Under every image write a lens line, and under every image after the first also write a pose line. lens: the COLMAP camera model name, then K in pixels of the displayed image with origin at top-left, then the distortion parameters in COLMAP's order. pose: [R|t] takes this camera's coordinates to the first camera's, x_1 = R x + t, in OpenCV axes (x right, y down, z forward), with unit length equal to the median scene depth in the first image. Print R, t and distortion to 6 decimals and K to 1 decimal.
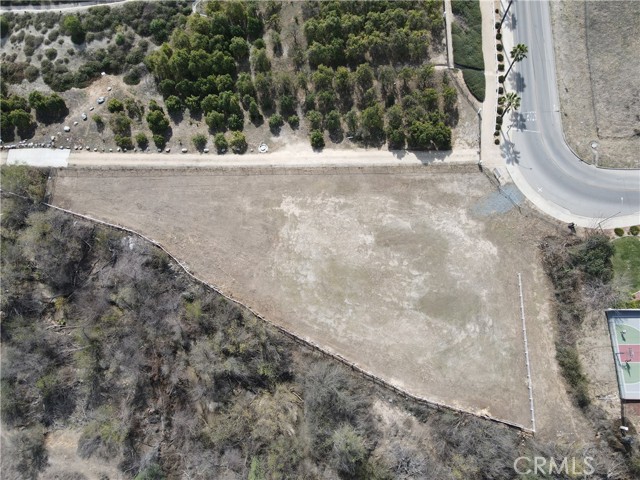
lens RADIAL K [[468.4, 0, 321.4], [0, 468.4, 239.0], [0, 0, 1]] dist [0.012251, 0.007347]
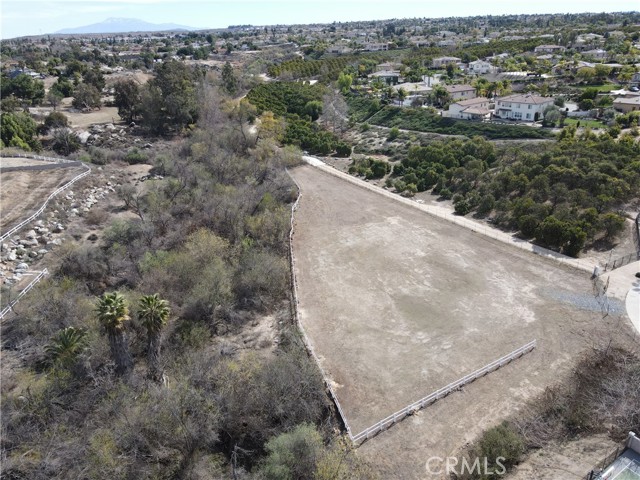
lens RADIAL K [[468.4, 0, 321.7], [0, 468.4, 240.9], [0, 0, 1]] dist [0.012251, 0.007347]
pose [[0.537883, 0.370926, -0.757031, 0.661879], [-0.808684, 0.480702, -0.339051, 0.441990], [0.238143, 0.794569, 0.558523, 0.416252]]
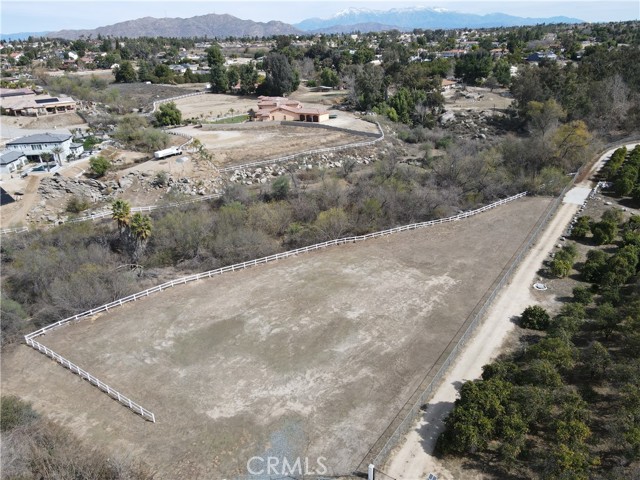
lens RADIAL K [[468.4, 0, 323.6], [0, 468.4, 241.6], [0, 0, 1]] dist [0.012251, 0.007347]
pose [[-0.552079, 0.396294, -0.733593, 0.591985], [-0.780938, 0.062503, 0.621474, -0.407175], [0.292139, 0.915994, 0.274974, 0.672701]]
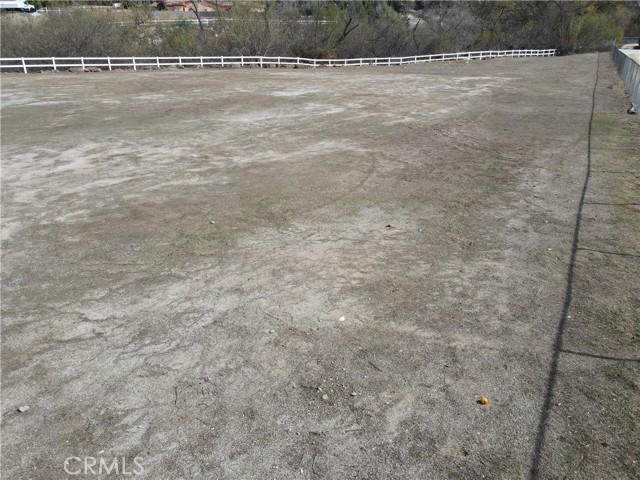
lens RADIAL K [[468.4, 0, 320.7], [0, 468.4, 240.2], [0, 0, 1]] dist [0.012251, 0.007347]
pose [[-0.467160, 0.403357, -0.786807, 0.325321], [-0.844608, 0.059639, 0.532054, -0.147302], [0.261532, 0.913097, 0.312817, 0.974540]]
